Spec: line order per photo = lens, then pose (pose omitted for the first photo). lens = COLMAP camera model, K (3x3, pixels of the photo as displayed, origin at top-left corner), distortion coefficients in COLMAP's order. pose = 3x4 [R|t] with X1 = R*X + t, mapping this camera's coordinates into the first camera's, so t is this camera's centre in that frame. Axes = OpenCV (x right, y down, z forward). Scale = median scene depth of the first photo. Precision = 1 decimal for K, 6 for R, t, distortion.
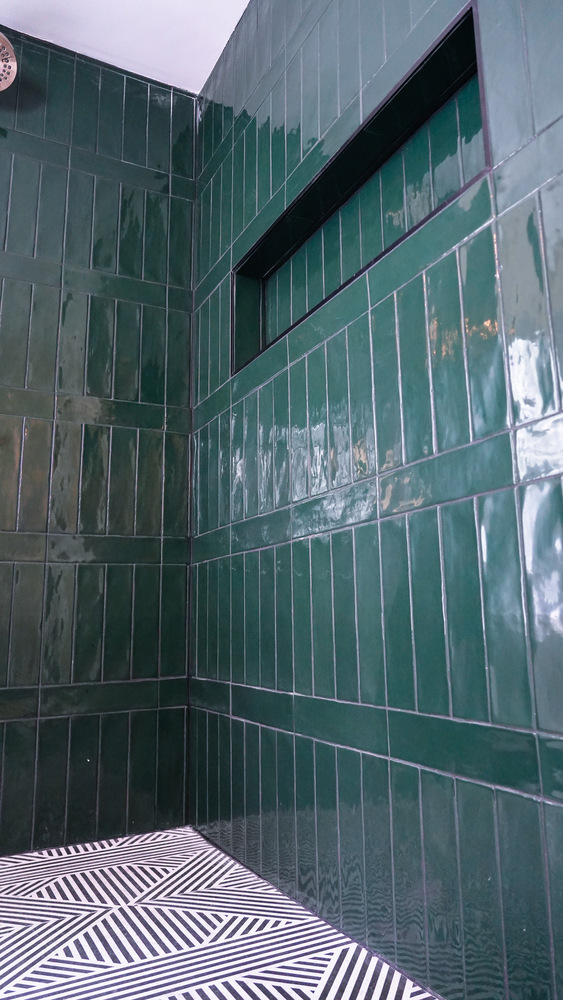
lens RADIAL K [[704.1, 0, 281.5], [0, 704.1, 500.0], [0, 0, 1]] dist [-0.021934, 0.004764]
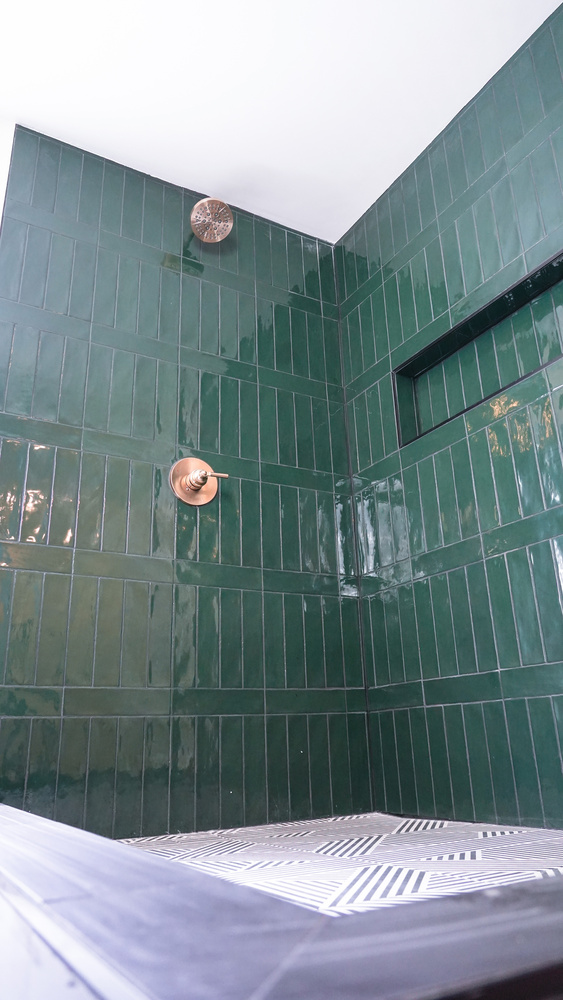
lens RADIAL K [[713.9, 0, 280.3], [0, 713.9, 489.6], [0, 0, 1]] dist [-0.020762, 0.005550]
pose [[0.998702, -0.002156, 0.050880, -0.350571], [0.010682, 0.985745, -0.167905, 0.119505], [-0.049792, 0.168230, 0.984489, -0.283312]]
